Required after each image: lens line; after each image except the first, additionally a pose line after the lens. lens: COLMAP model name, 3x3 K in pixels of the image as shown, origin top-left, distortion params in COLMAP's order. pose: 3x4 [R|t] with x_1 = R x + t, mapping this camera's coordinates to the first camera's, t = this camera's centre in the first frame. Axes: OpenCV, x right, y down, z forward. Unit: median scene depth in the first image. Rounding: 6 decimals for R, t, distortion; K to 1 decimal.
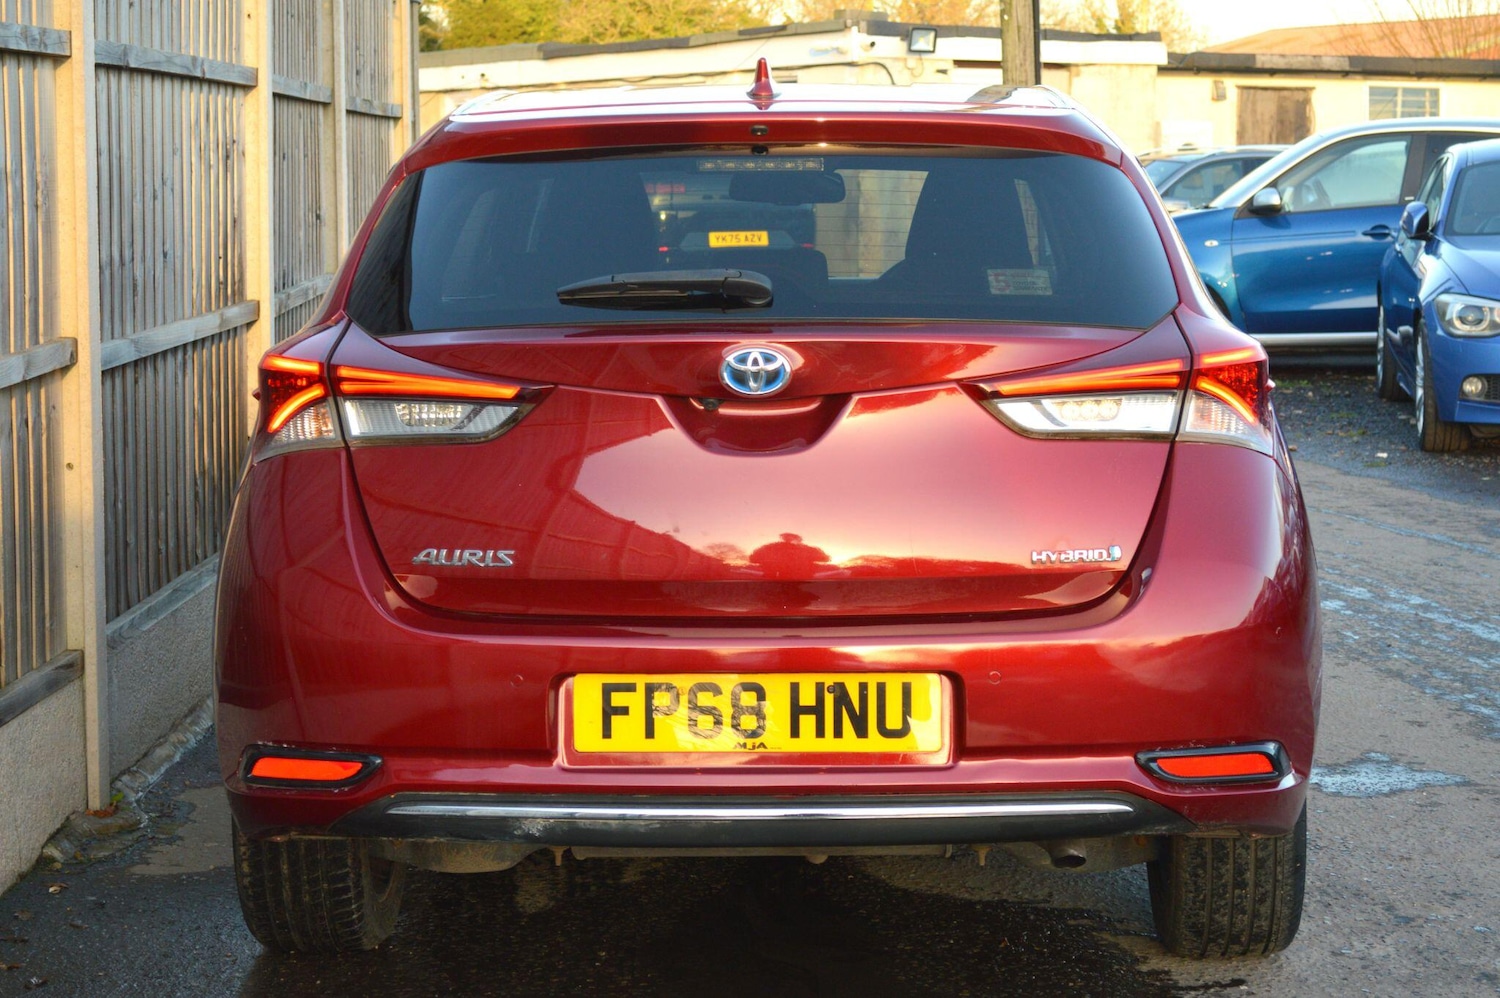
lens RADIAL K [[2795.8, 0, 750.0], [0, 2795.8, 499.0], [0, 0, 1]] dist [-0.028220, 0.056122]
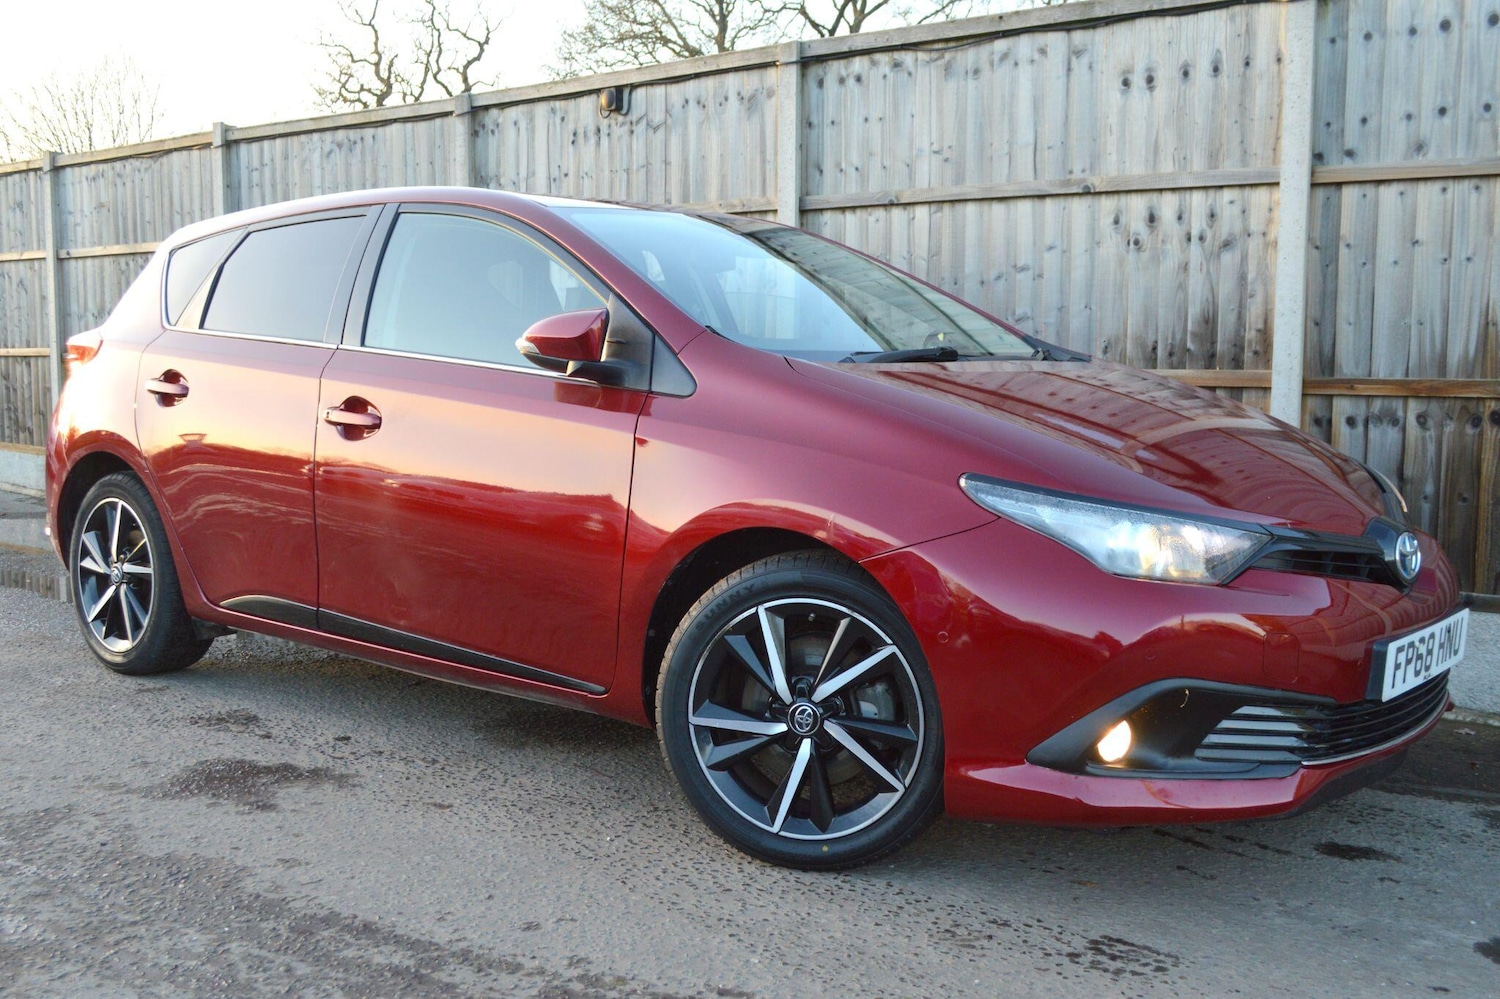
lens RADIAL K [[1565.4, 0, 750.0], [0, 1565.4, 499.5], [0, 0, 1]] dist [-0.021088, 0.003304]
pose [[-0.621675, 0.075631, -0.779615, 0.835619], [-0.100935, 0.979293, 0.175489, -0.201066], [0.776744, 0.187788, -0.601169, 2.240463]]
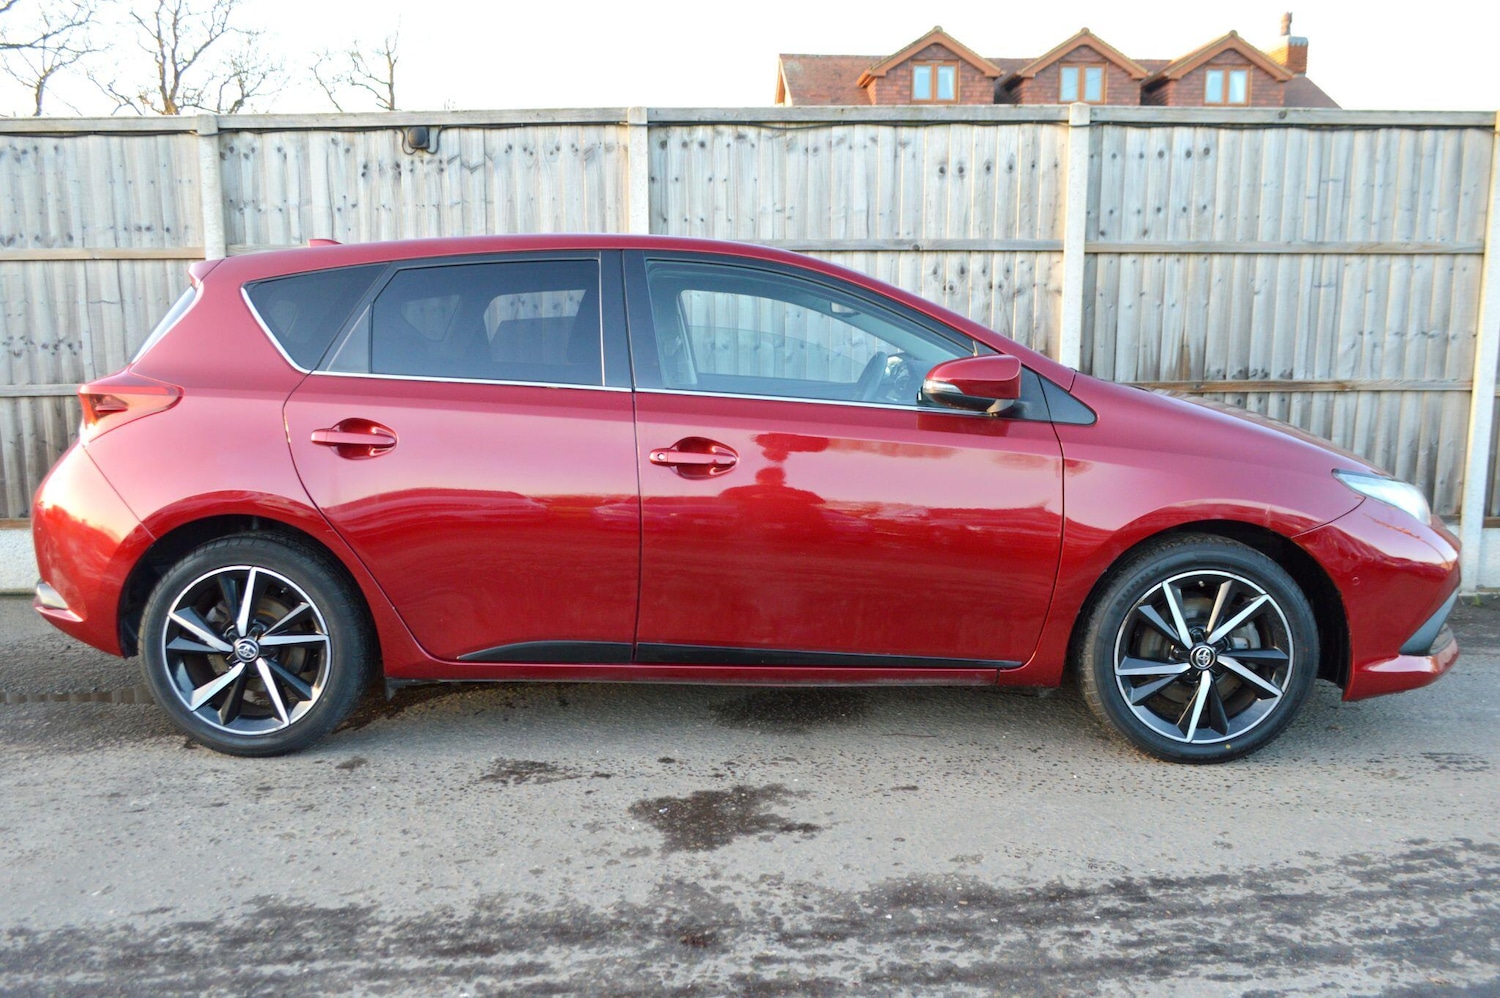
lens RADIAL K [[1235.0, 0, 758.5], [0, 1235.0, 534.4], [0, 0, 1]] dist [-0.023100, 0.007877]
pose [[0.014971, 0.168826, -0.985532, 1.043733], [-0.116357, 0.979240, 0.165980, -0.149626], [0.993095, 0.112188, 0.034304, 1.471645]]
